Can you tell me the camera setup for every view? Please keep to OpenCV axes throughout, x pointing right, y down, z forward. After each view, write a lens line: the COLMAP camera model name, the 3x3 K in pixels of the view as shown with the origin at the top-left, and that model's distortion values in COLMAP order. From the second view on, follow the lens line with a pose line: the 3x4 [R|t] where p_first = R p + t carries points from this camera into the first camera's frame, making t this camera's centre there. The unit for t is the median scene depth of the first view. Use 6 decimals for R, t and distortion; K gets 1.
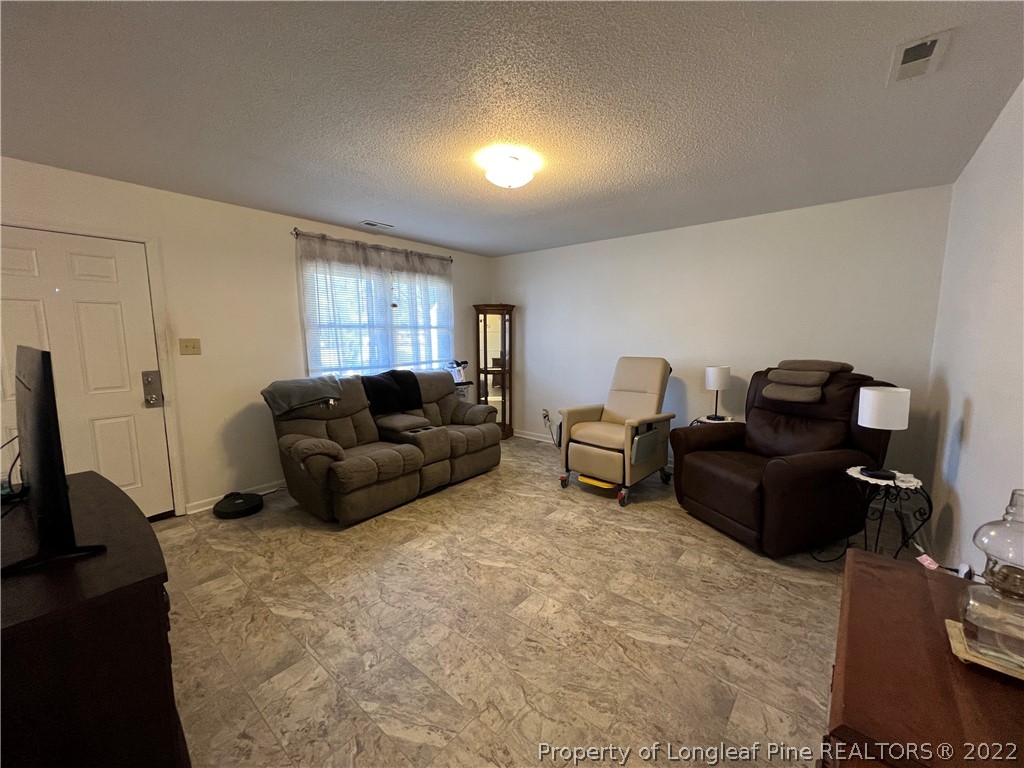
lens RADIAL K [[396.6, 0, 517.6], [0, 396.6, 411.5], [0, 0, 1]] dist [-0.009763, 0.000008]
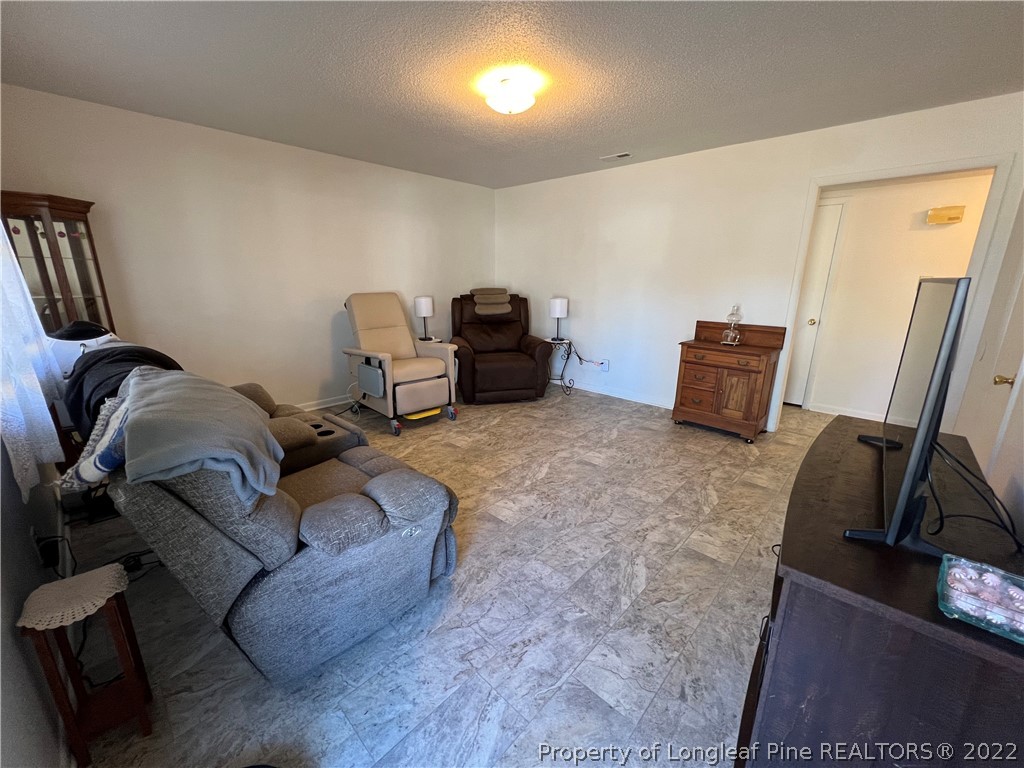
lens RADIAL K [[413.9, 0, 512.1], [0, 413.9, 386.0], [0, 0, 1]] dist [0.000280, 0.000049]
pose [[0.071477, -0.258756, 0.963294, -1.177891], [0.179661, 0.953309, 0.242743, -0.164028], [-0.981128, 0.155716, 0.114628, 0.928004]]
